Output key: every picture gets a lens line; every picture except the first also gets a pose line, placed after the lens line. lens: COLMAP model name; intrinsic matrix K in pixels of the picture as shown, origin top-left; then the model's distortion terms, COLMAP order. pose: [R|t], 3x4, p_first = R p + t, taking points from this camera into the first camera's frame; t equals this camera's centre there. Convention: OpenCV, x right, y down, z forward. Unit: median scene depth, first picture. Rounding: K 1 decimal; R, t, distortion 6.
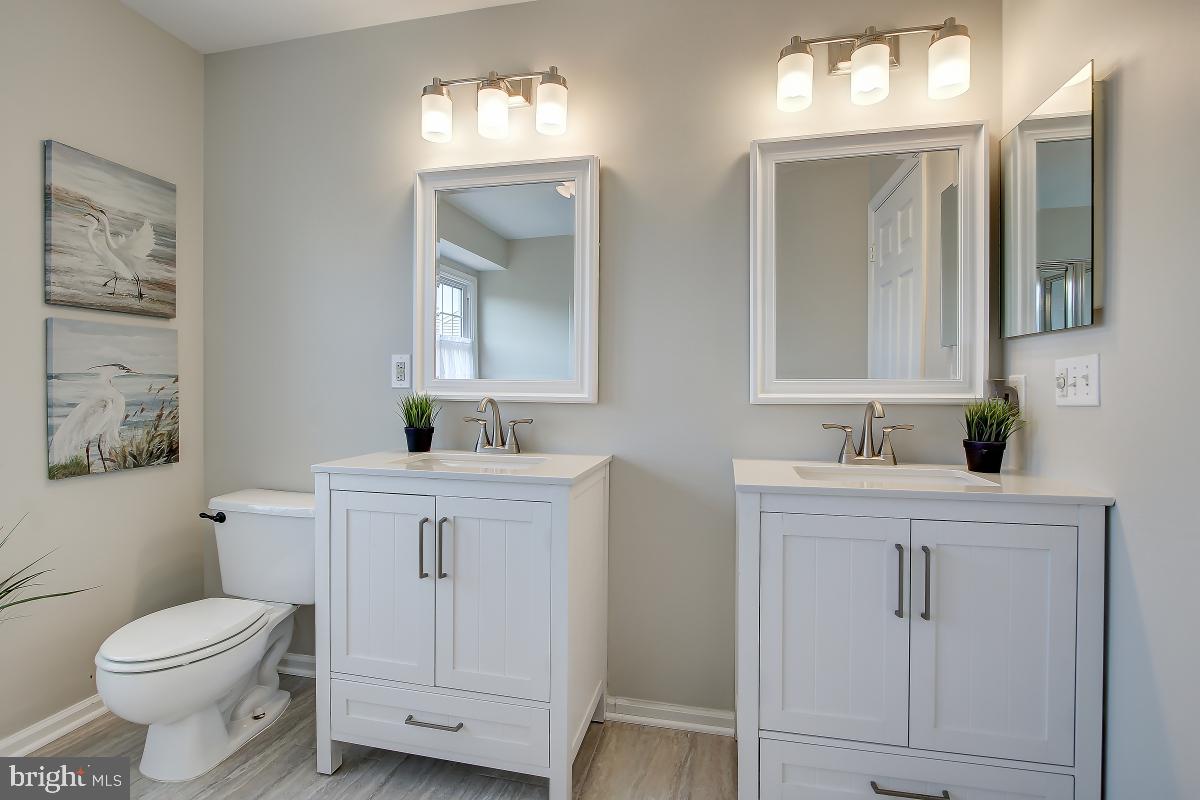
lens RADIAL K [[557.0, 0, 601.7], [0, 557.0, 386.7], [0, 0, 1]] dist [-0.017788, 0.002518]
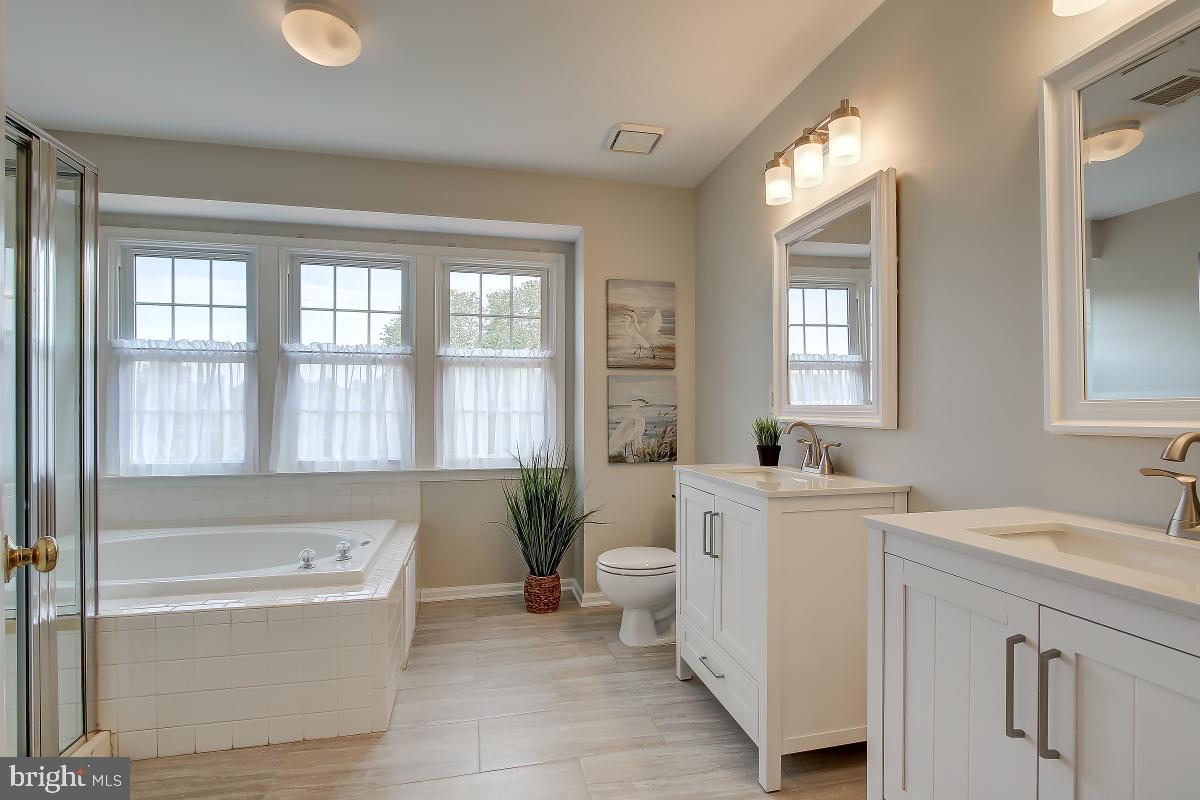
lens RADIAL K [[557.0, 0, 598.8], [0, 557.0, 410.3], [0, 0, 1]] dist [-0.017788, 0.002518]
pose [[0.434280, -0.006352, -0.900756, 0.600712], [0.000239, 0.999976, -0.006937, 0.004865], [0.900778, 0.002797, 0.434271, 0.142618]]
